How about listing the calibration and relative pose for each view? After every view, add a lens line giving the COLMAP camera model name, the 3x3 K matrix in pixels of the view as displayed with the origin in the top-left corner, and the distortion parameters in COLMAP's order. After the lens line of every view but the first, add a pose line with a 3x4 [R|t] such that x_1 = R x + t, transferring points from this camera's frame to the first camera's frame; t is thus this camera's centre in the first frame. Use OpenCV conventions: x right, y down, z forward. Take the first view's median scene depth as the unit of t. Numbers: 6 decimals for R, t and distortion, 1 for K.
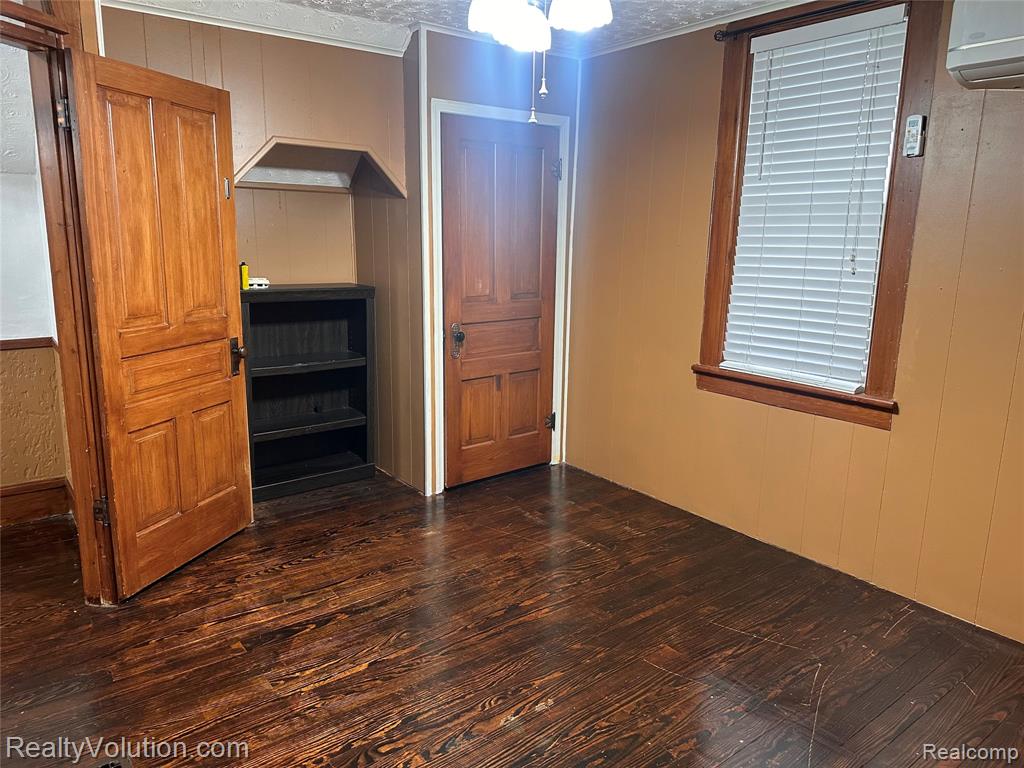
lens RADIAL K [[722.5, 0, 515.3], [0, 722.5, 379.5], [0, 0, 1]] dist [0.003567, -0.025987]
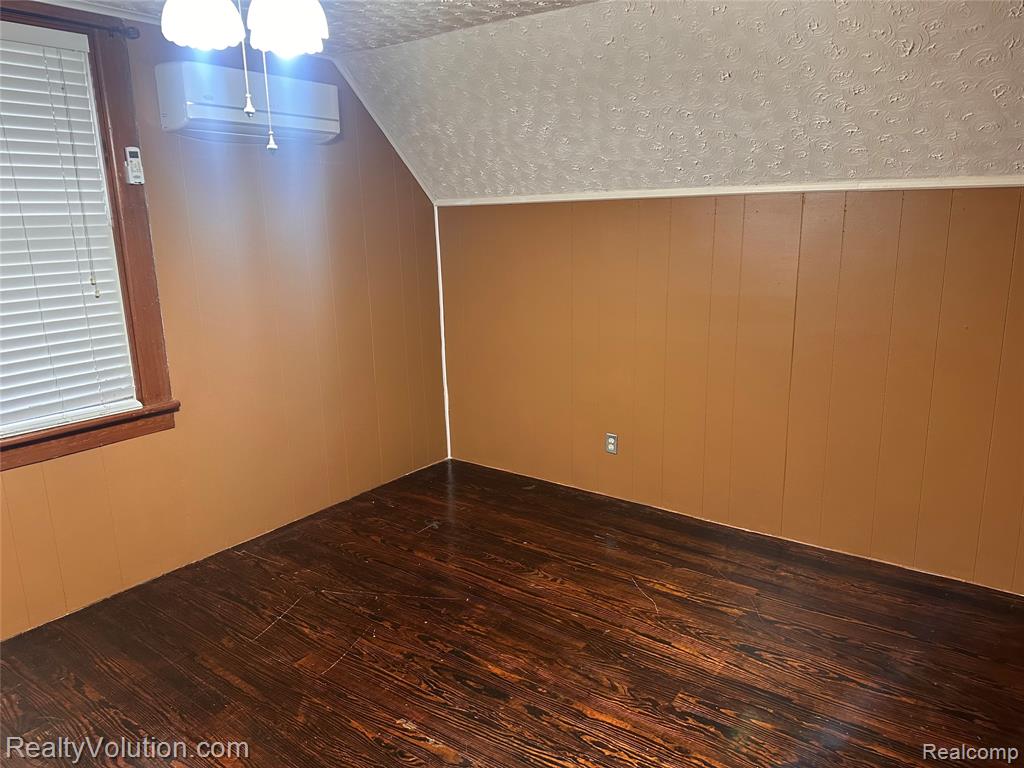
lens RADIAL K [[722.5, 0, 515.9], [0, 722.5, 379.0], [0, 0, 1]] dist [0.003567, -0.025987]
pose [[-0.288669, -0.220407, 0.931714, -0.670008], [0.202471, 0.937079, 0.284407, -0.213871], [-0.935776, 0.270745, -0.225879, 0.743859]]
